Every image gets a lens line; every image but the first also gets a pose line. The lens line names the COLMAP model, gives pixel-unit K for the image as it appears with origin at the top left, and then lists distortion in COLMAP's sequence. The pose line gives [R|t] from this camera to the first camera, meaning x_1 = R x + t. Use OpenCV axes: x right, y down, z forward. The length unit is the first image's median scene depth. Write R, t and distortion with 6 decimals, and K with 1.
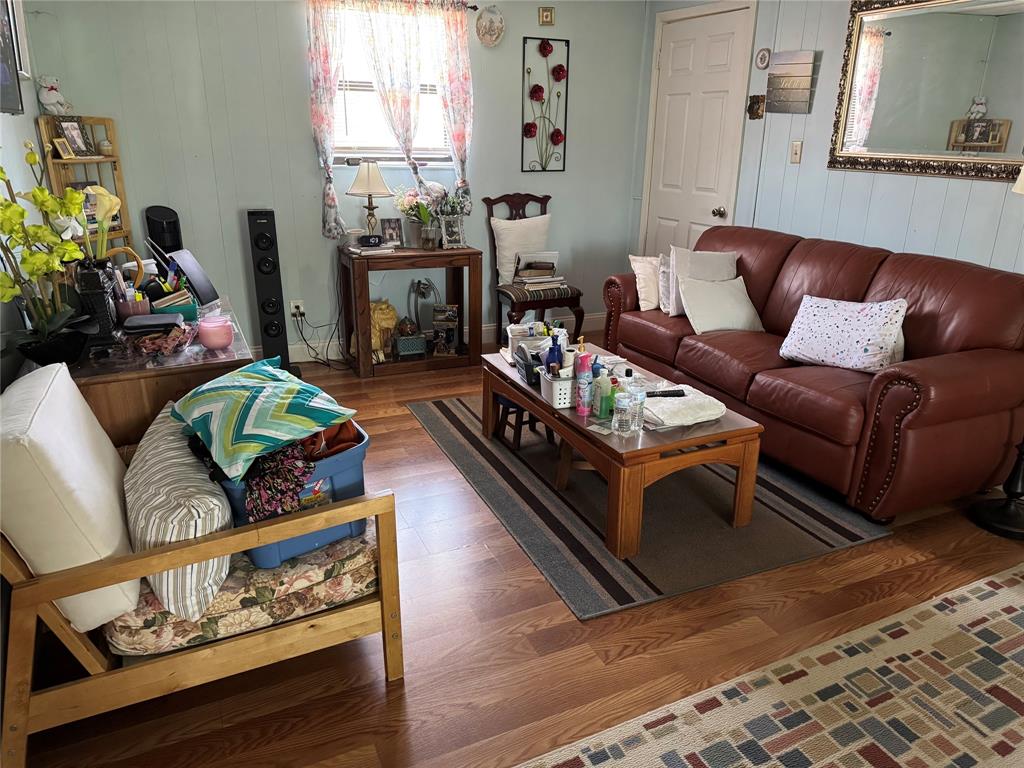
lens RADIAL K [[722.9, 0, 553.8], [0, 722.9, 390.9], [0, 0, 1]] dist [0.081855, -0.110565]
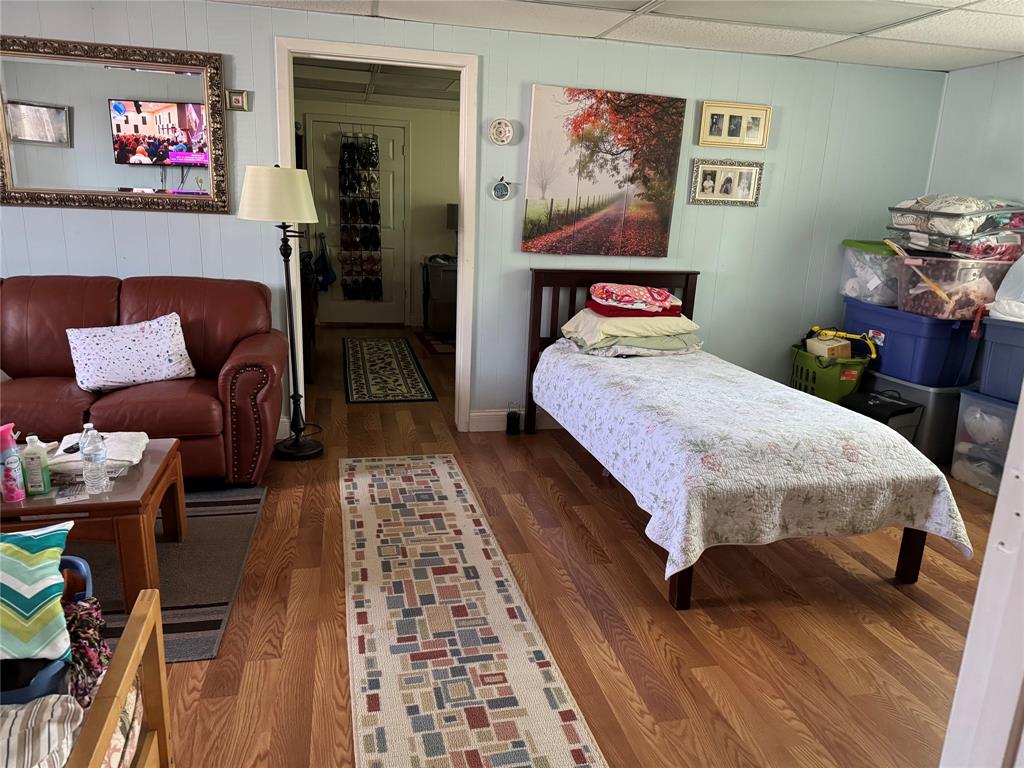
lens RADIAL K [[722.9, 0, 512.4], [0, 722.9, 390.1], [0, 0, 1]] dist [0.081855, -0.110565]
pose [[0.191370, -0.250270, 0.949074, -0.757712], [0.293394, 0.937322, 0.188012, -0.094880], [-0.936642, 0.242472, 0.252803, 0.300468]]
